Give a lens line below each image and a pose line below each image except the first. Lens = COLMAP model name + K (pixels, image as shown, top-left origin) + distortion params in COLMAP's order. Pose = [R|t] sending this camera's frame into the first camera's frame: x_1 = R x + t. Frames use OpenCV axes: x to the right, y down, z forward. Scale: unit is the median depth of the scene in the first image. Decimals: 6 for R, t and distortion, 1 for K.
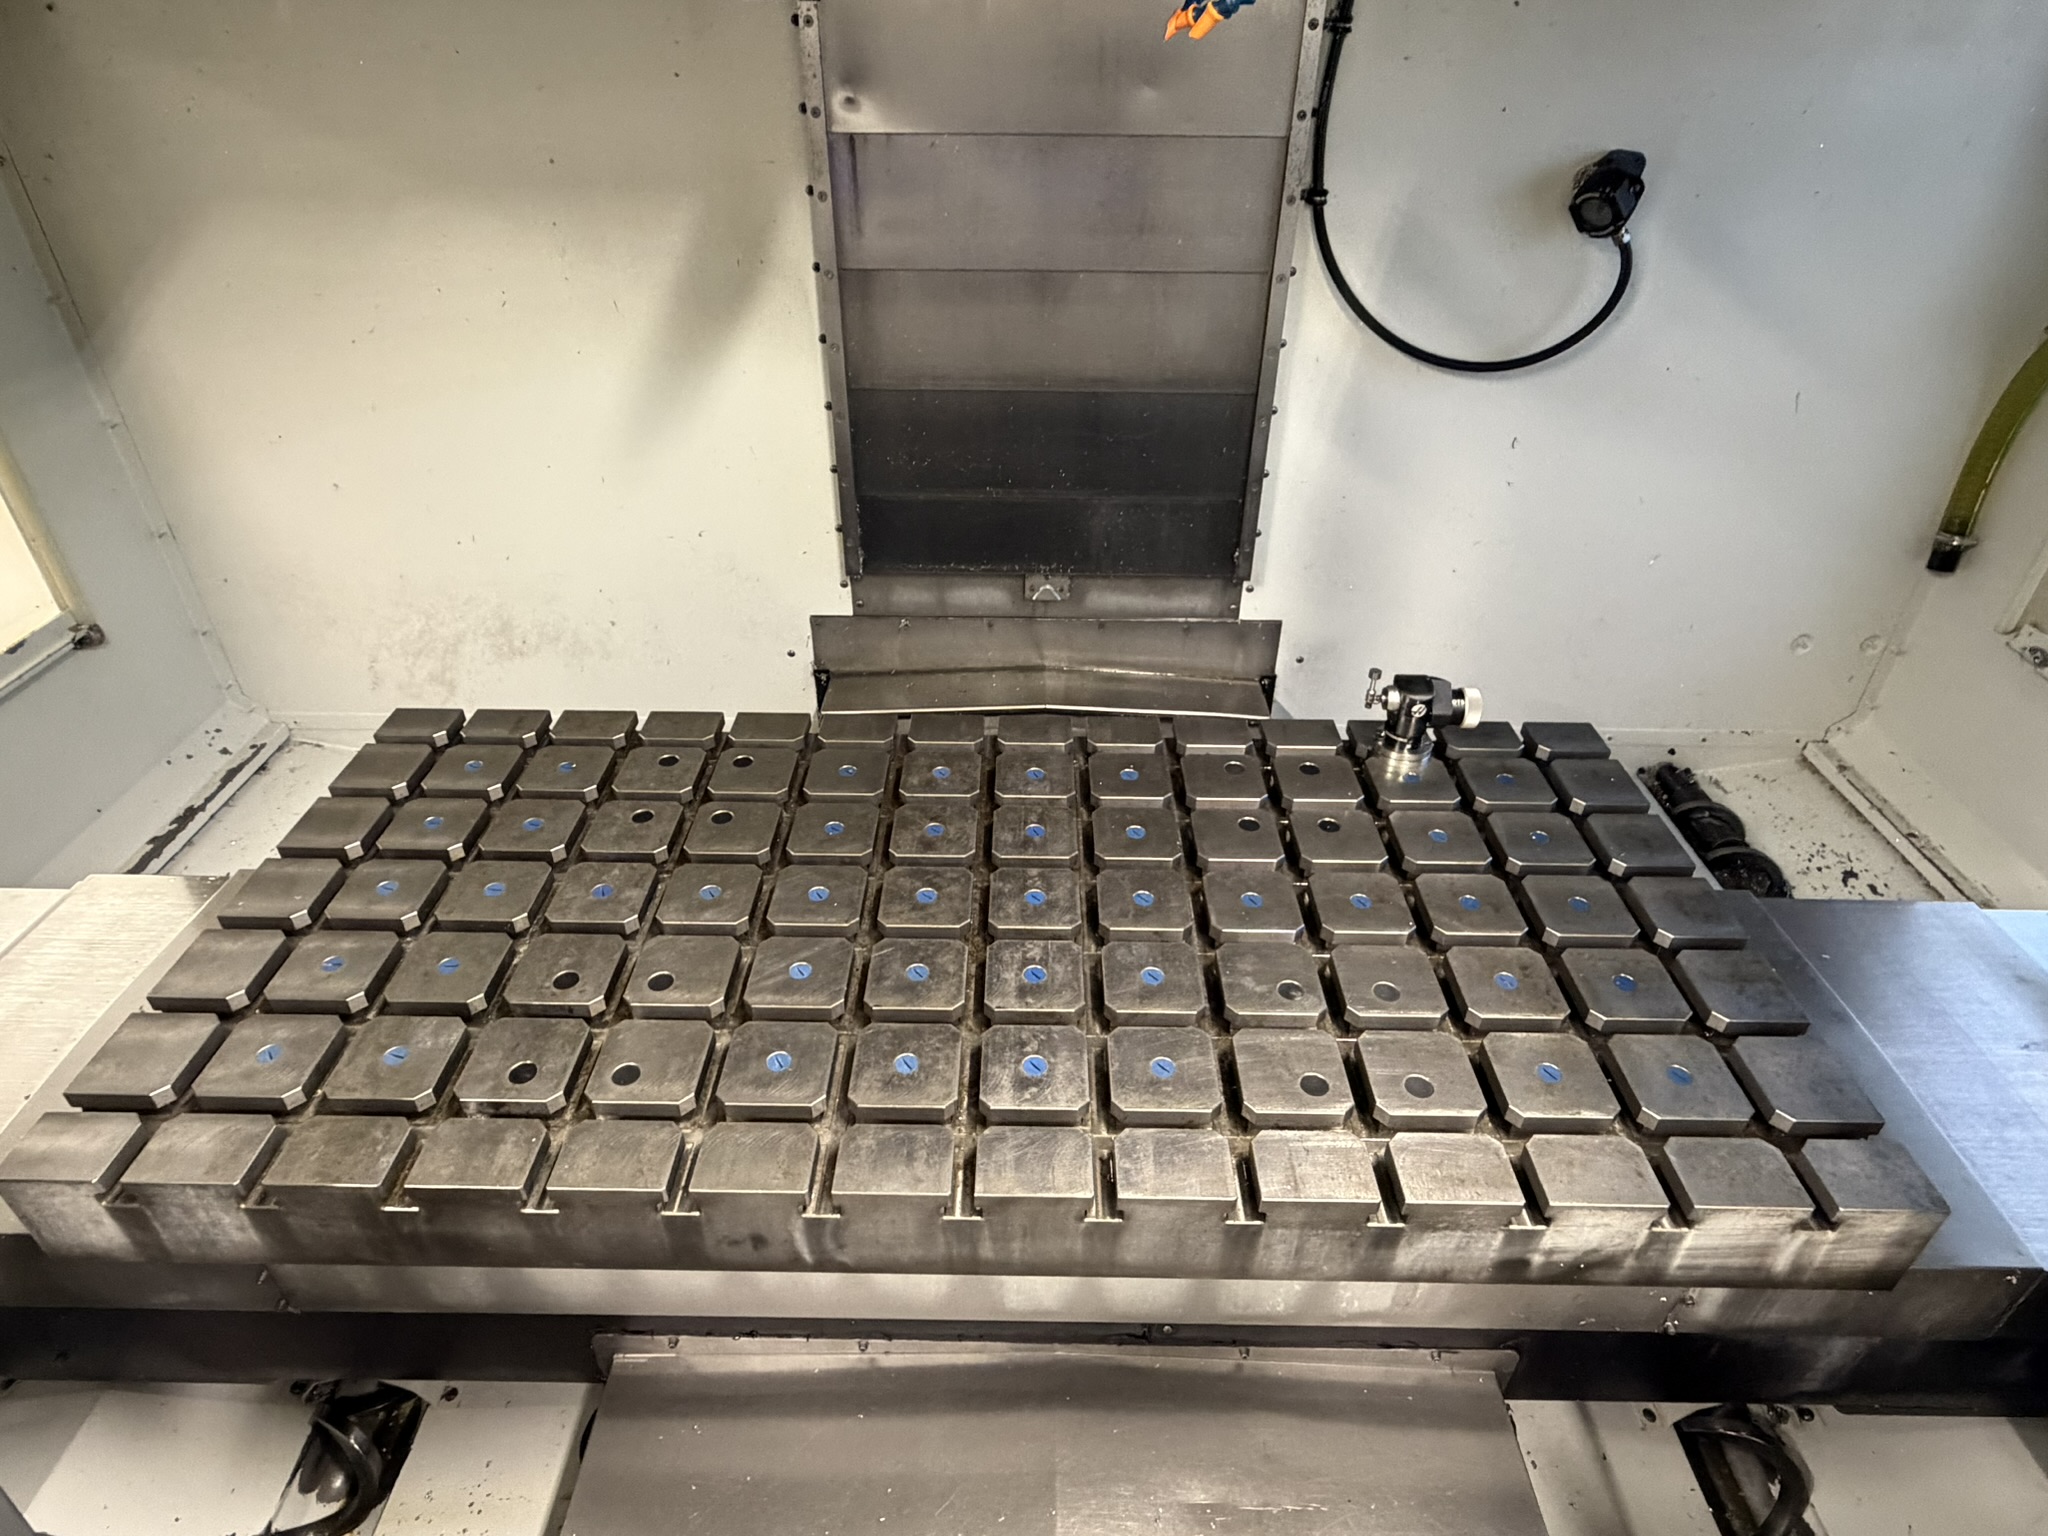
lens RADIAL K [[1162.4, 0, 1010.3], [0, 1162.4, 772.9], [0, 0, 1]] dist [-0.000932, -0.000612]
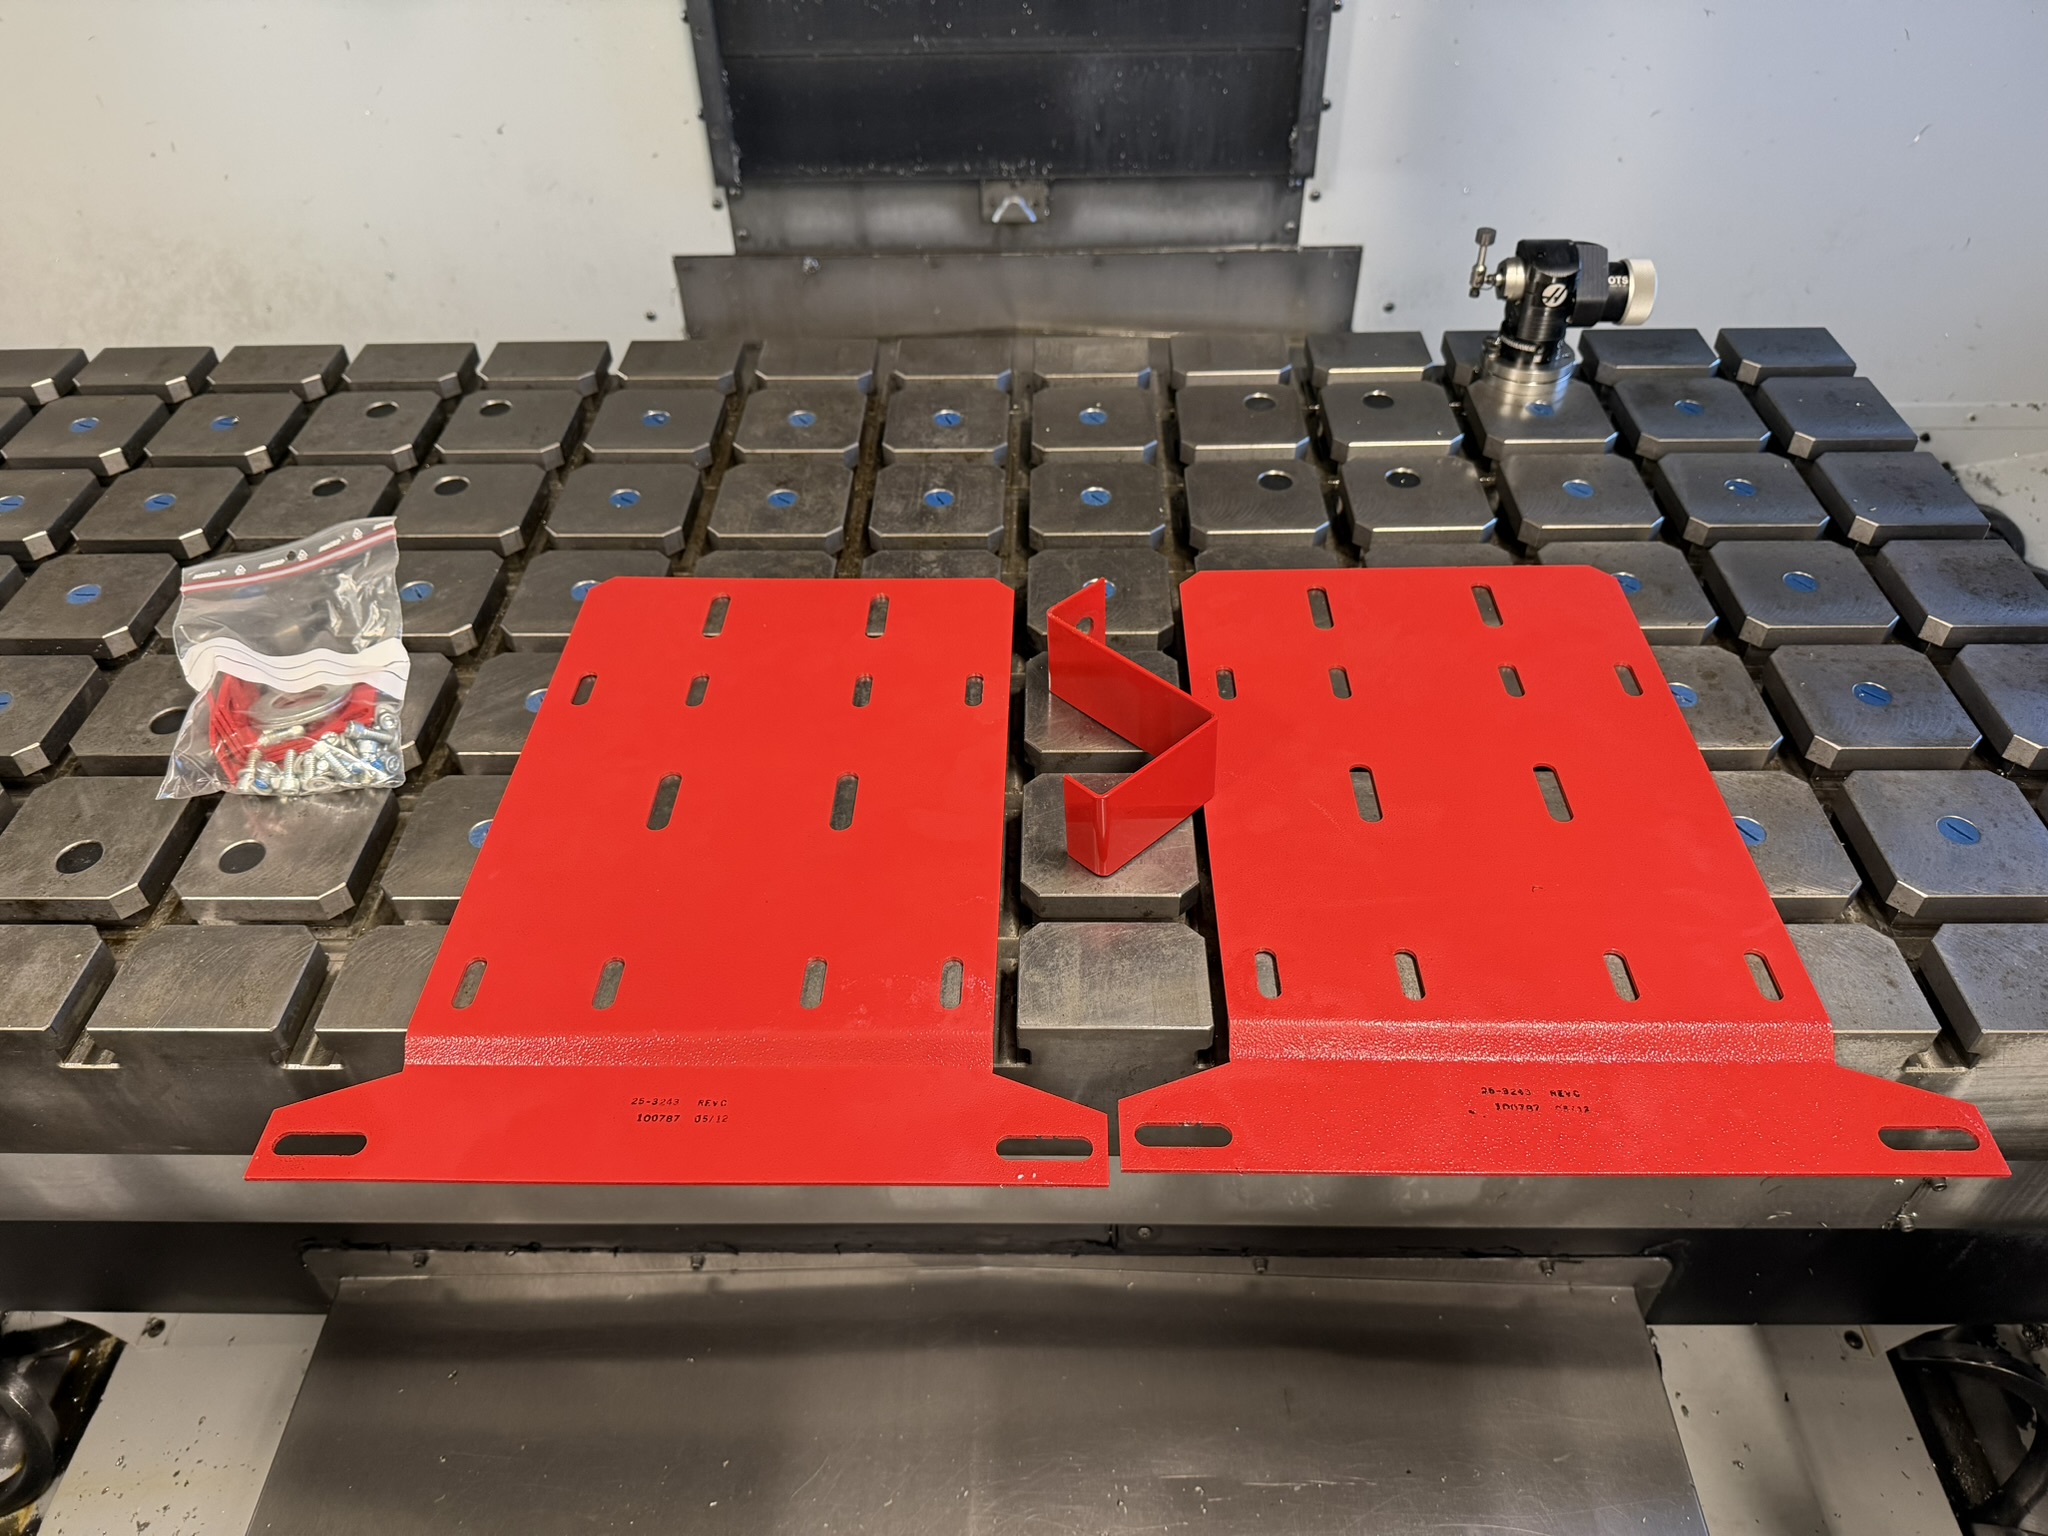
lens RADIAL K [[1457.6, 0, 1012.6], [0, 1457.6, 777.0], [0, 0, 1]] dist [0.033796, -0.066146]
pose [[0.999569, -0.018208, -0.023019, 0.077931], [0.021336, 0.989365, 0.143882, 0.088756], [0.020154, -0.144311, 0.989327, 0.188135]]
